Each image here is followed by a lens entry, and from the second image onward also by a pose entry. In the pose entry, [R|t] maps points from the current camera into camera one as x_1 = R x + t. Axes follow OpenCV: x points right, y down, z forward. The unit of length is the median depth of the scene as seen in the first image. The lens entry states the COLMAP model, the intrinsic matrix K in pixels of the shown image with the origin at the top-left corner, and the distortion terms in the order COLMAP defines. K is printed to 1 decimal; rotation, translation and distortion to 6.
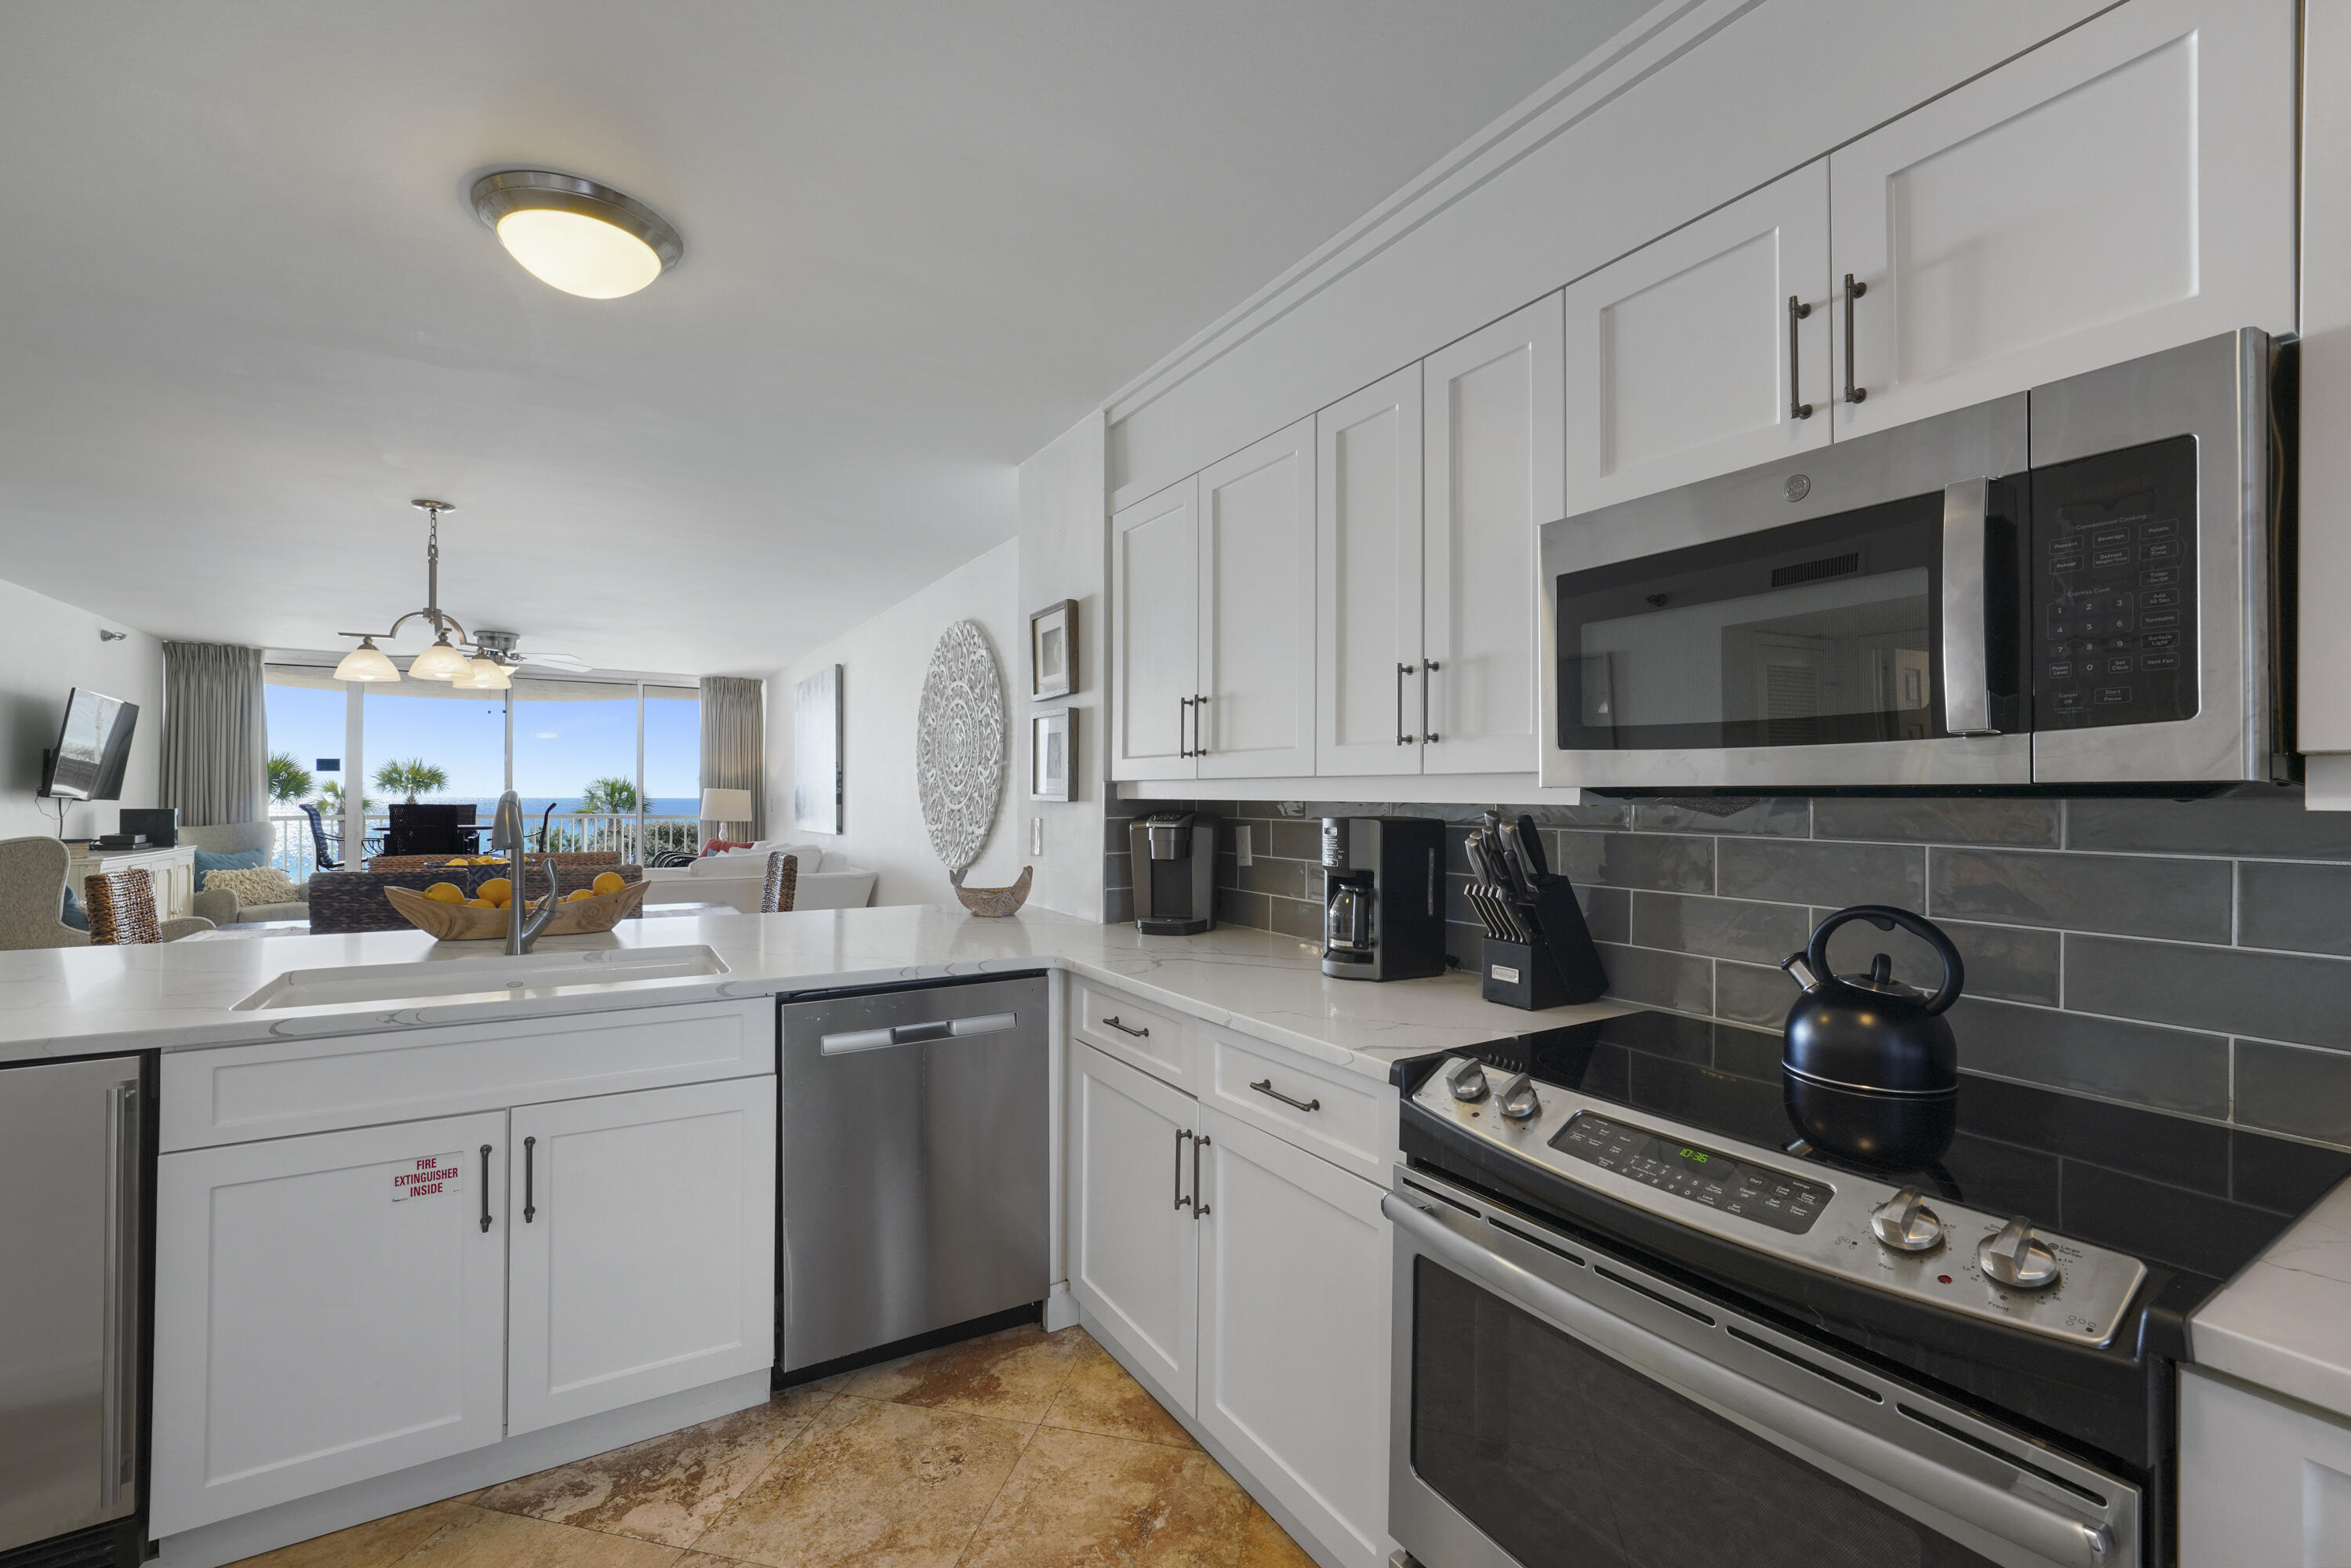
lens RADIAL K [[970.7, 0, 1166.9], [0, 970.7, 795.2], [0, 0, 1]] dist [-0.013383, 0.006605]
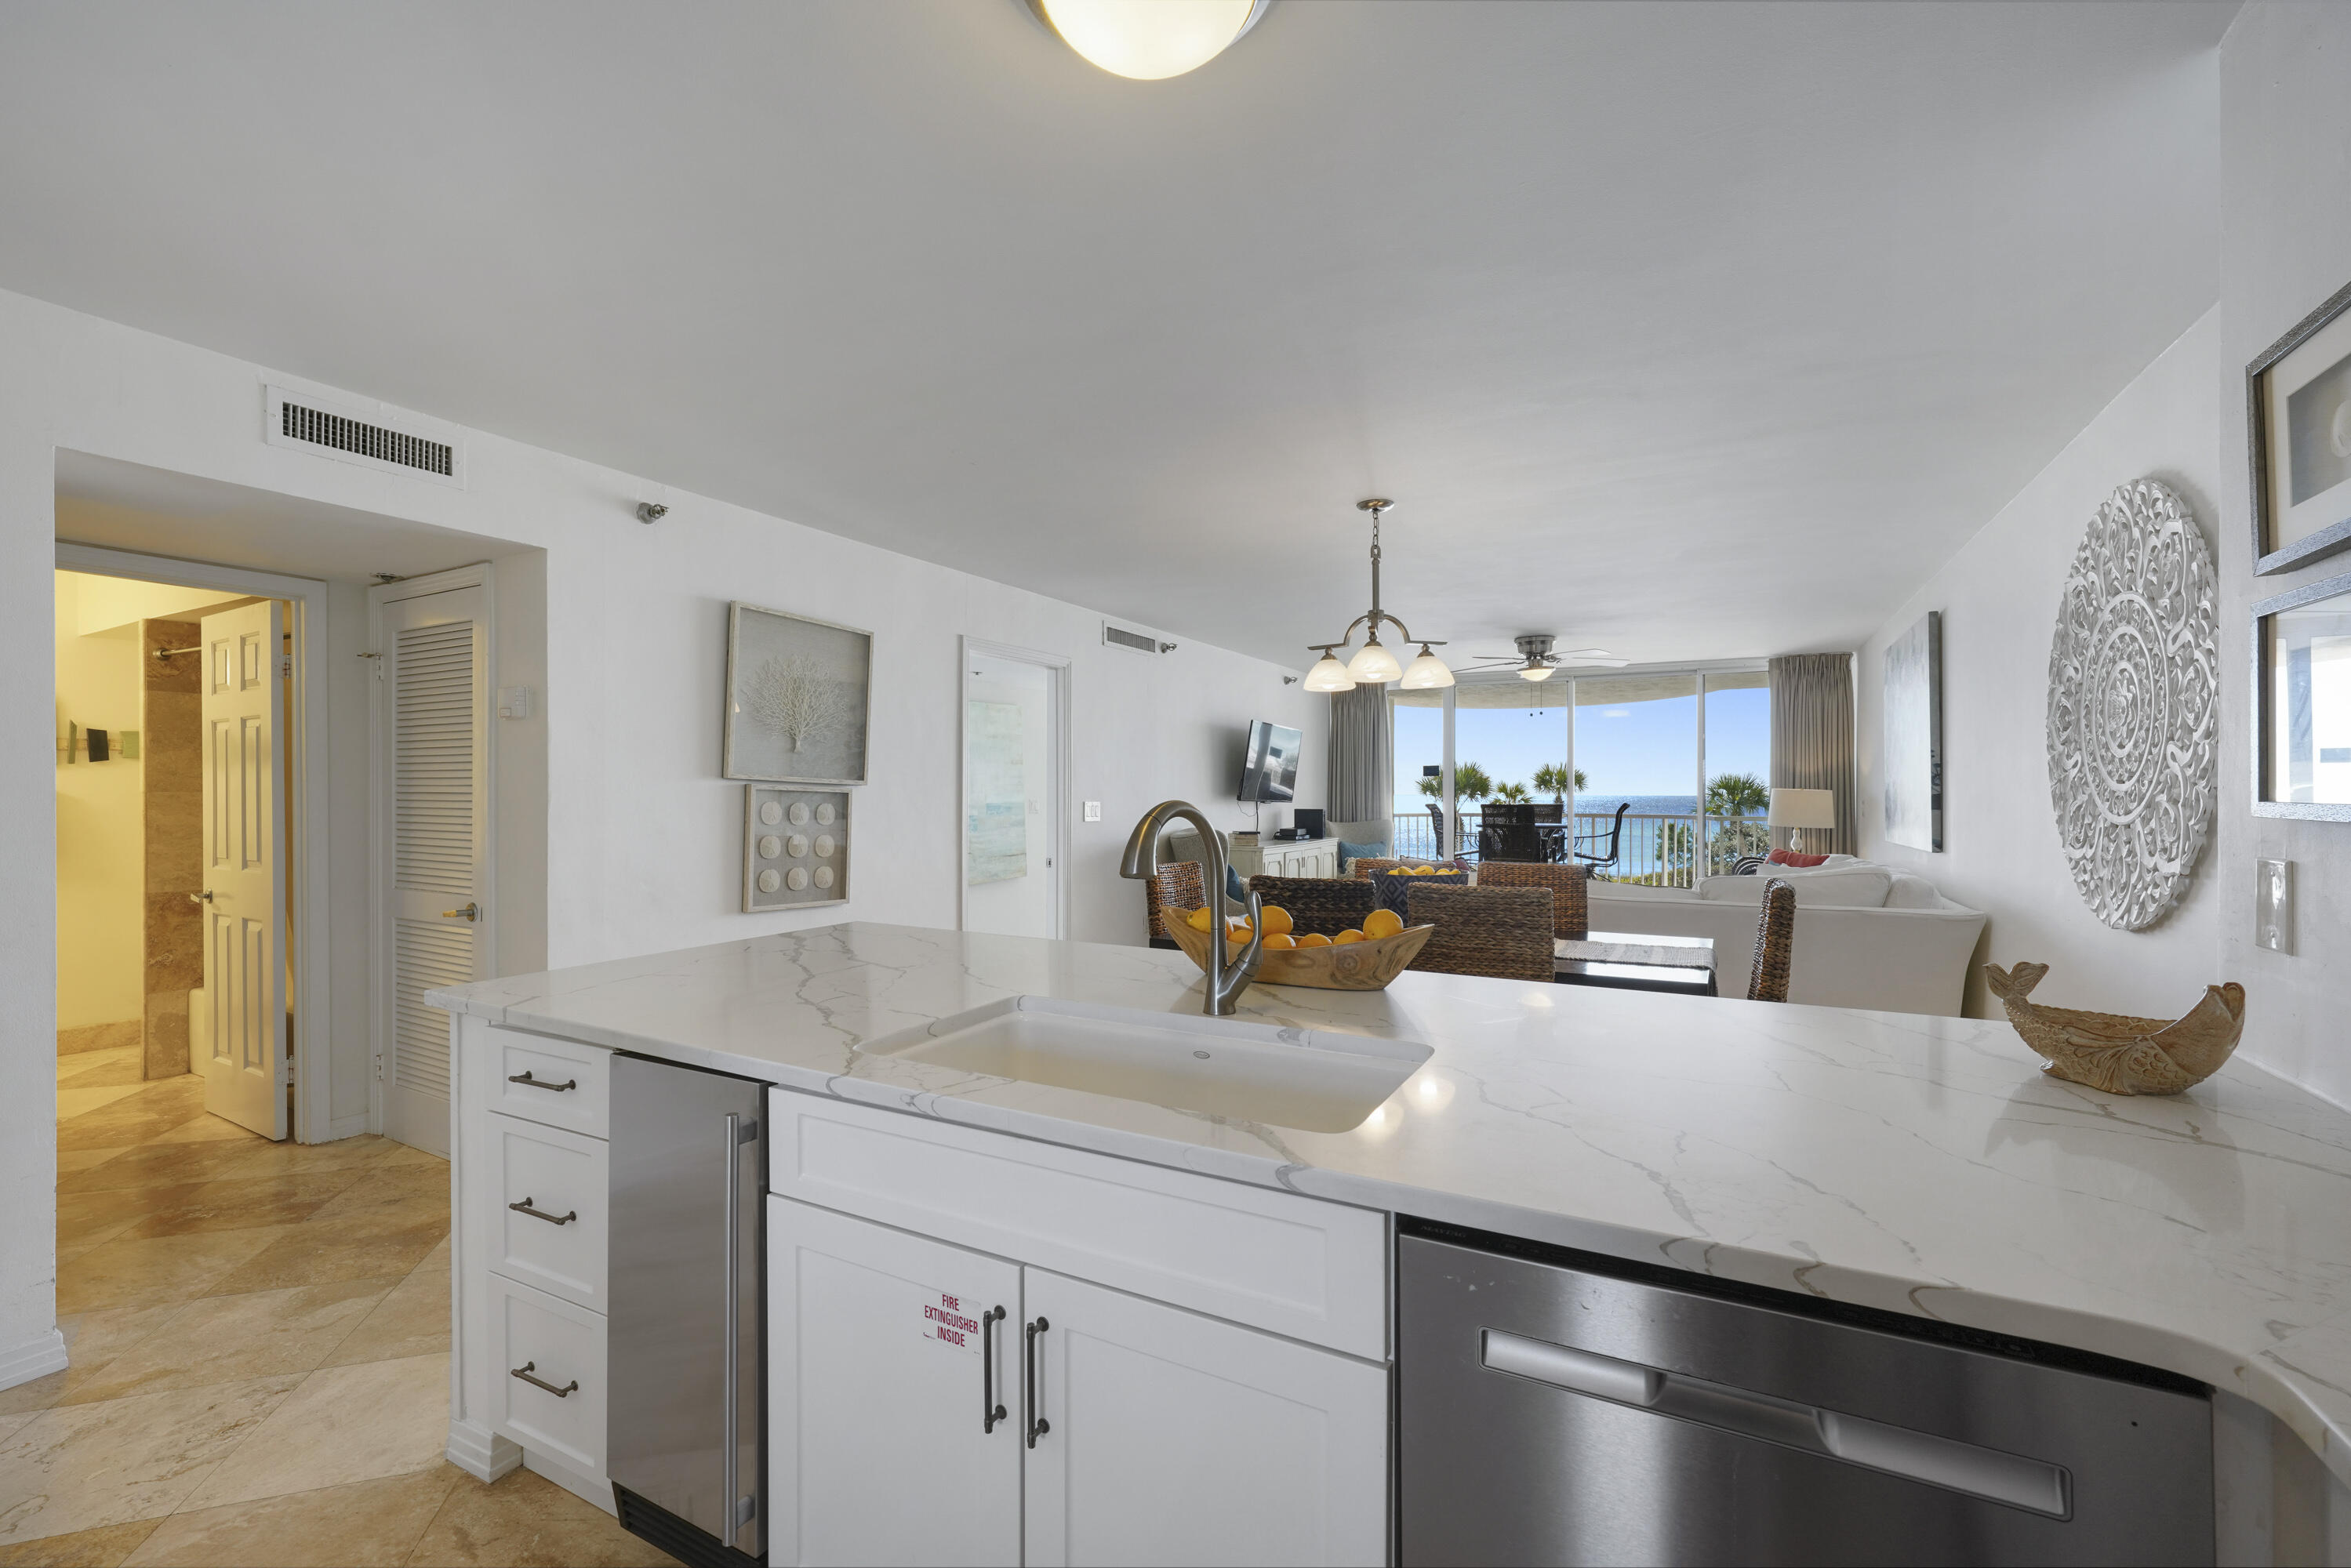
lens RADIAL K [[970.7, 0, 1166.9], [0, 970.7, 795.2], [0, 0, 1]] dist [-0.013383, 0.006605]
pose [[0.497302, -0.004056, -0.867568, -0.011852], [0.004751, 0.999987, -0.001952, -0.004465], [0.867565, -0.003151, 0.497314, 0.324794]]
